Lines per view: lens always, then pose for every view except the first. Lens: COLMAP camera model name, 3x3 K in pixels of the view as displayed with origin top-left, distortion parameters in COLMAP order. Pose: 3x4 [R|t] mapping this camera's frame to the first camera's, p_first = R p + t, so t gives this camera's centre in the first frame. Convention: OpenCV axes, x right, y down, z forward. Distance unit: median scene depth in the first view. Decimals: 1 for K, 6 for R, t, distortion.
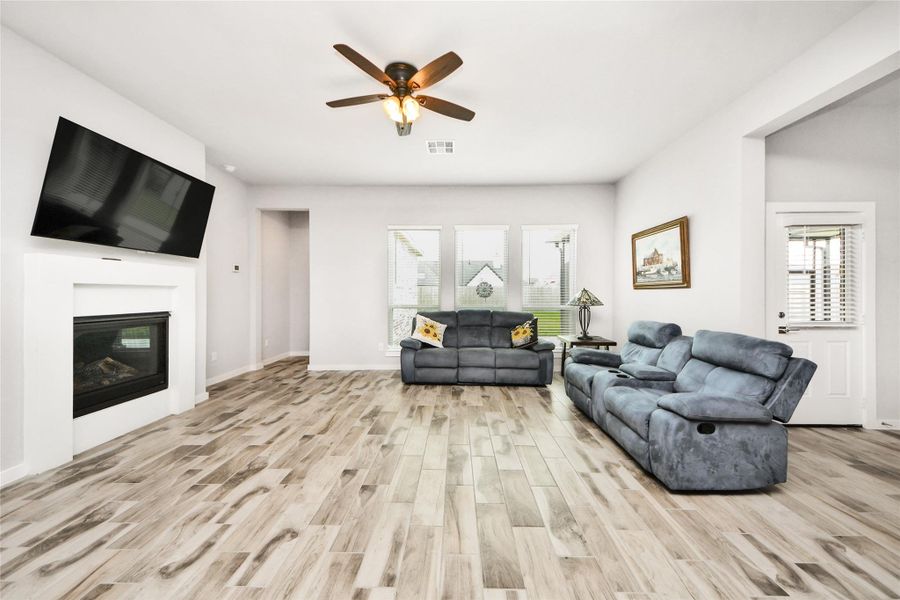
lens RADIAL K [[324.0, 0, 451.3], [0, 324.0, 293.3], [0, 0, 1]] dist [0.033040, -0.008000]
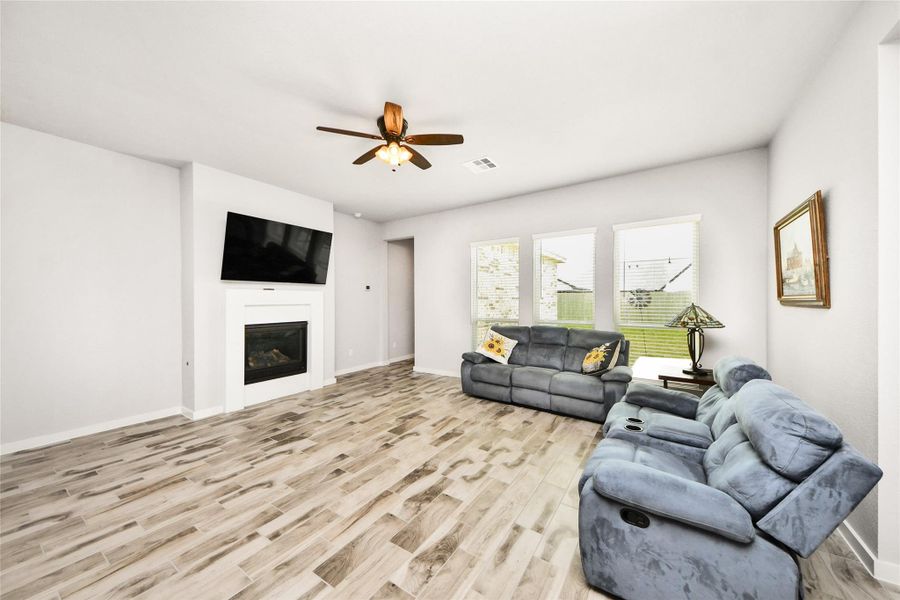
lens RADIAL K [[324.0, 0, 446.7], [0, 324.0, 299.4], [0, 0, 1]] dist [0.033040, -0.008000]
pose [[0.840237, -0.005947, -0.542186, 0.528240], [0.005780, 0.999981, -0.002012, -0.040376], [0.542188, -0.001444, 0.840256, 0.117766]]
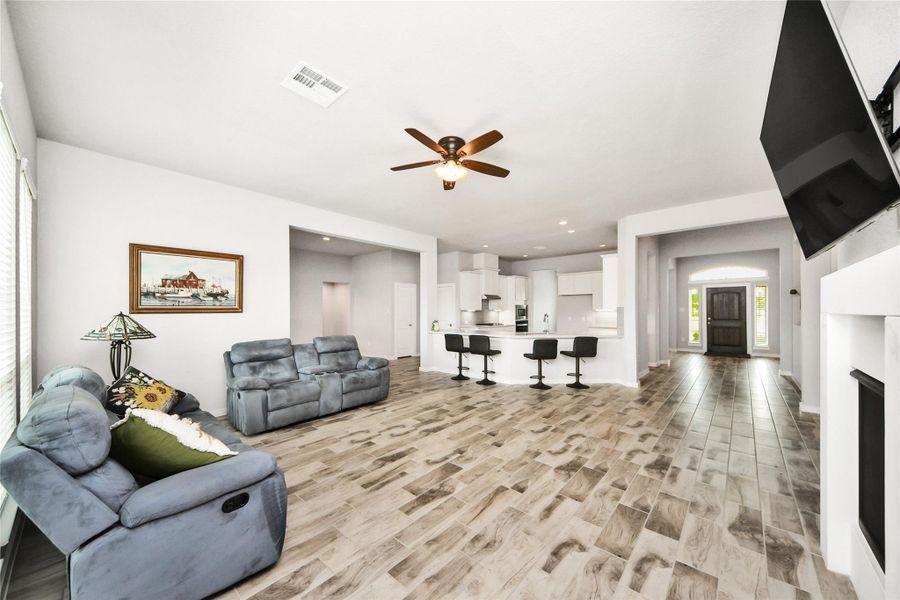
lens RADIAL K [[324.0, 0, 449.6], [0, 324.0, 308.5], [0, 0, 1]] dist [0.033040, -0.008000]
pose [[-0.765749, 0.000265, 0.643139, -0.790253], [-0.000060, 1.000000, -0.000484, -0.035706], [-0.643139, -0.000409, -0.765749, 1.646031]]
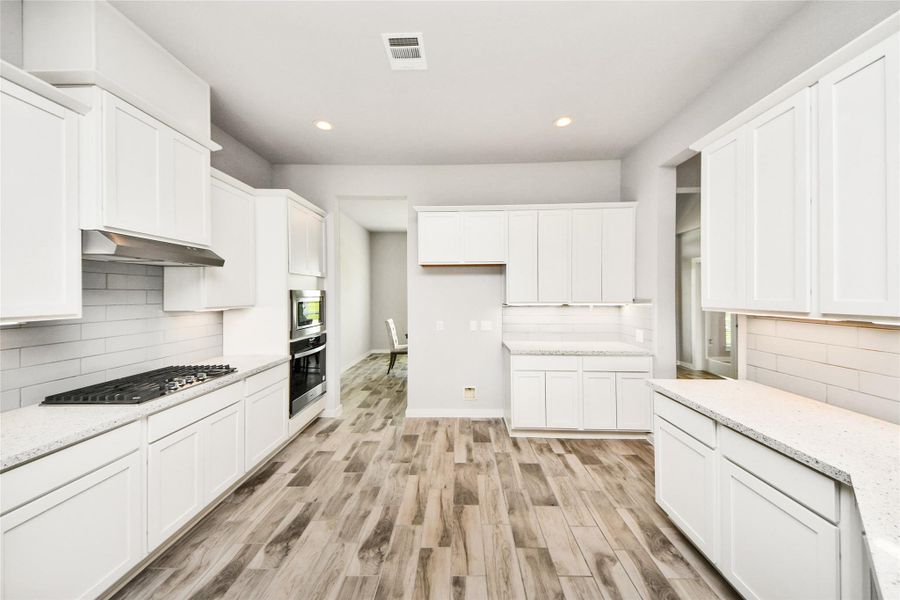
lens RADIAL K [[324.0, 0, 446.7], [0, 324.0, 293.2], [0, 0, 1]] dist [0.033040, -0.008000]
pose [[-0.999747, -0.002925, 0.022322, 0.304581], [-0.002892, 0.999995, 0.001513, -0.060892], [-0.022326, 0.001448, -0.999750, -0.327705]]
